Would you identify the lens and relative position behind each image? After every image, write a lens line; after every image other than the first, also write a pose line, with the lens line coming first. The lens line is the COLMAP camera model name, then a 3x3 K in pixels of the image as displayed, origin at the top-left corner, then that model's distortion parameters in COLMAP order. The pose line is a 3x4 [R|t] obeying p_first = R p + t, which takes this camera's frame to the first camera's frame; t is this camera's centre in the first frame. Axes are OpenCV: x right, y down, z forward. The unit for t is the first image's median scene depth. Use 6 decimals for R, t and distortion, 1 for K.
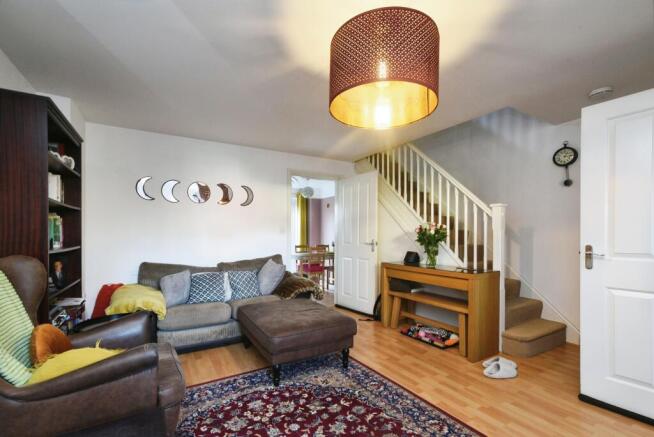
lens RADIAL K [[292.1, 0, 324.5], [0, 292.1, 237.3], [0, 0, 1]] dist [-0.000025, 0.000938]
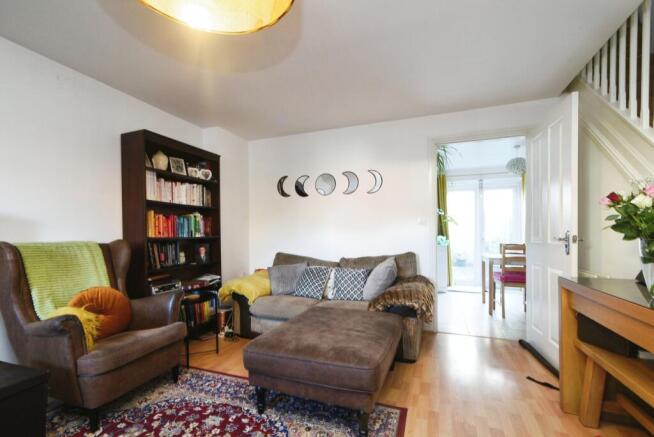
lens RADIAL K [[292.1, 0, 324.5], [0, 292.1, 237.3], [0, 0, 1]] dist [-0.000025, 0.000938]
pose [[0.616894, 0.004136, -0.787035, 0.519289], [-0.001408, 0.999990, 0.004151, 0.029911], [0.787045, -0.001453, 0.616894, 0.604343]]
